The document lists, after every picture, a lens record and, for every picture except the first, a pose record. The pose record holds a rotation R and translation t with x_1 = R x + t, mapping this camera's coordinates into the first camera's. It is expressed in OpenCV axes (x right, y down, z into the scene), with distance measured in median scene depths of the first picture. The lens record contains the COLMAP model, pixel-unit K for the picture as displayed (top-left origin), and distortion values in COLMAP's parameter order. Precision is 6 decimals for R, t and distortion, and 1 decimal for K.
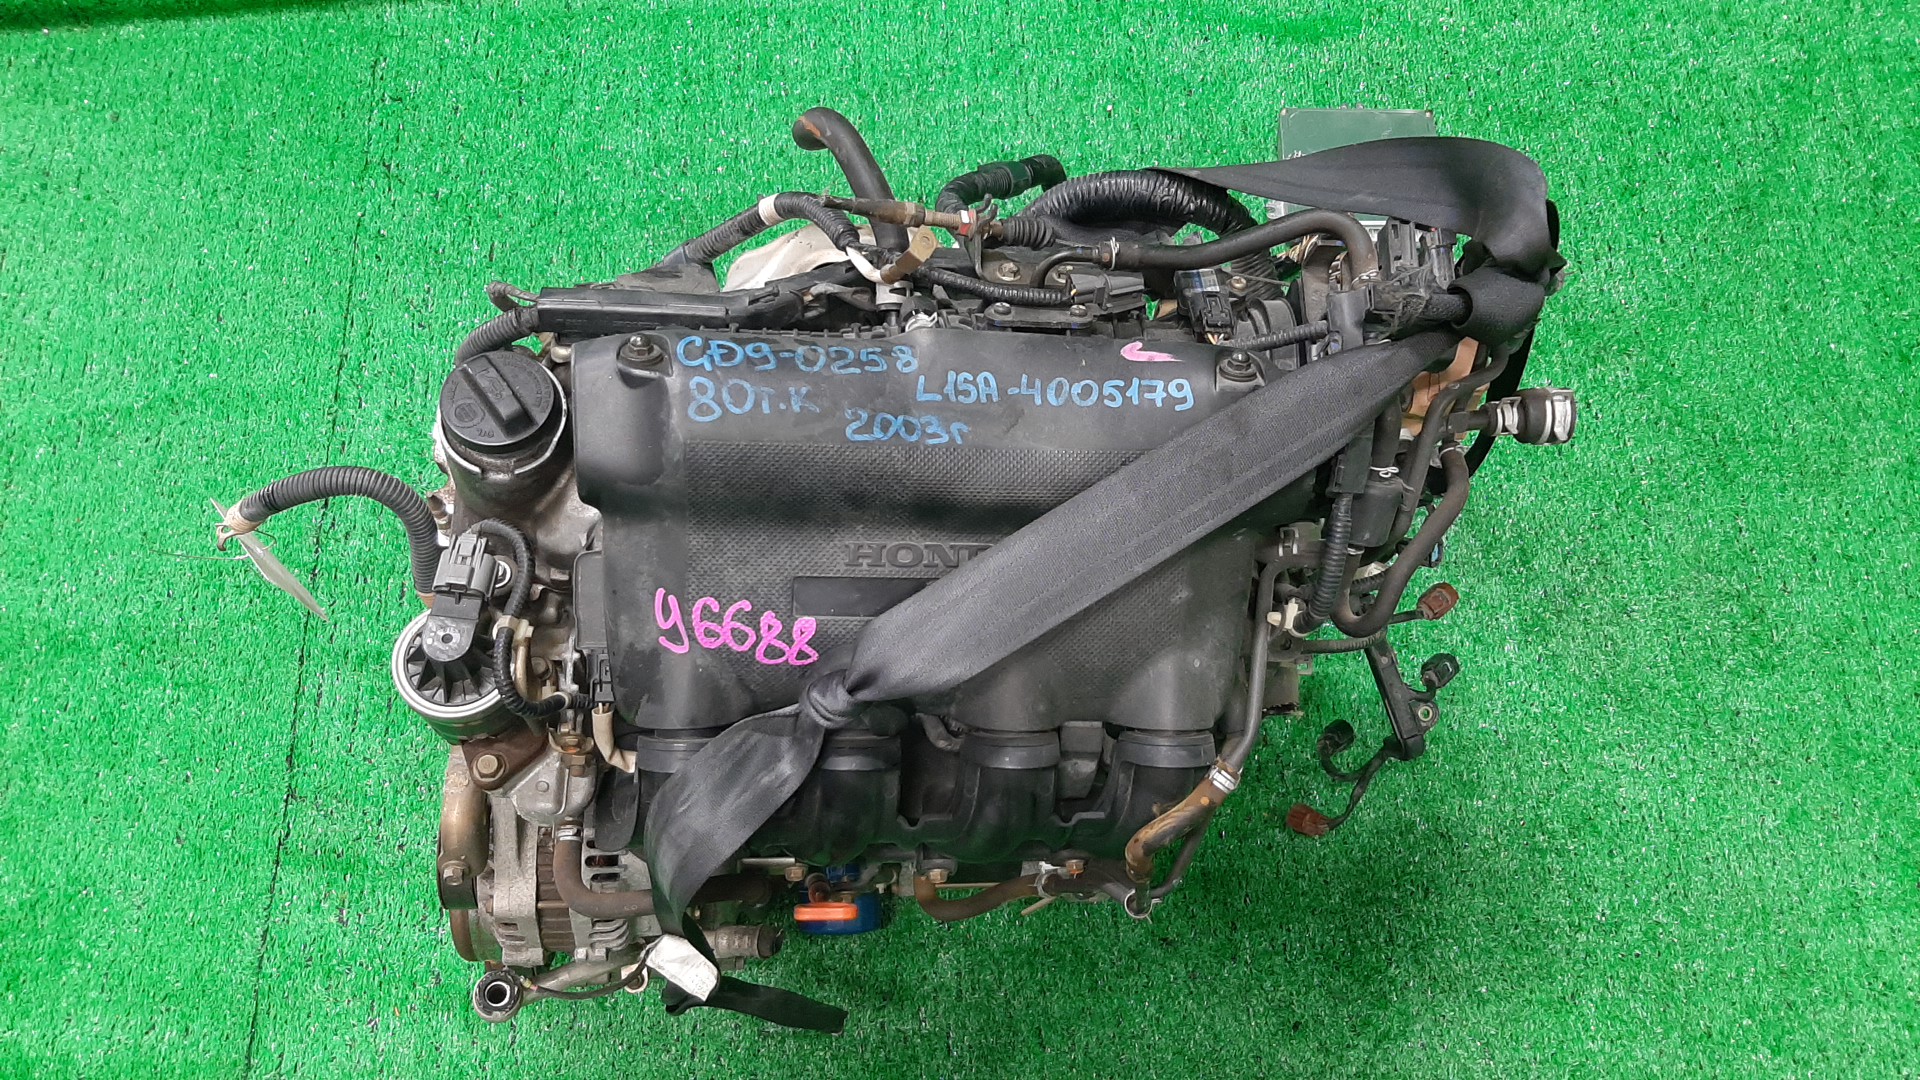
lens RADIAL K [[1462.0, 0, 1027.3], [0, 1462.0, 541.4], [0, 0, 1]] dist [0.146370, -0.225665]
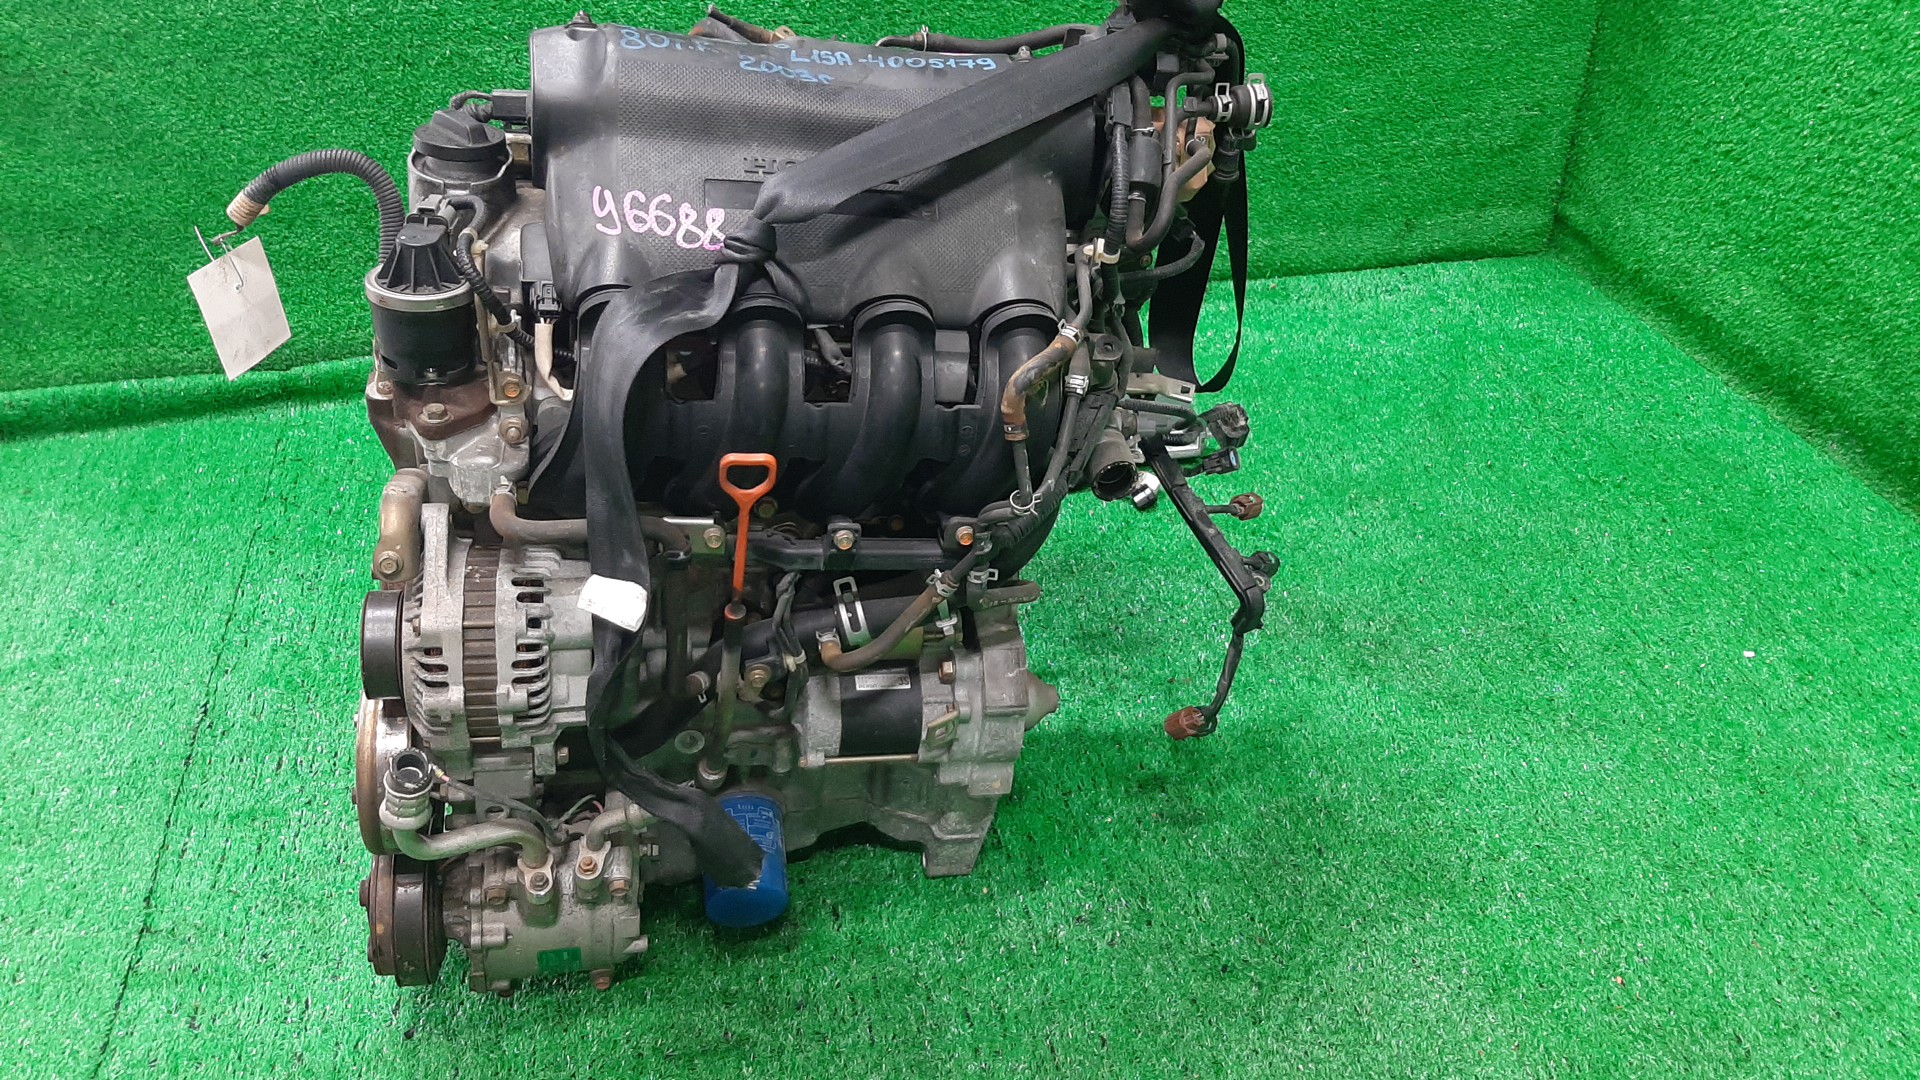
lens RADIAL K [[1462.0, 0, 1027.3], [0, 1462.0, 541.4], [0, 0, 1]] dist [0.146370, -0.225665]
pose [[0.984752, -0.101204, 0.141497, -0.096730], [0.160424, 0.842901, -0.513596, 0.981687], [-0.067290, 0.528465, 0.846284, 0.064166]]
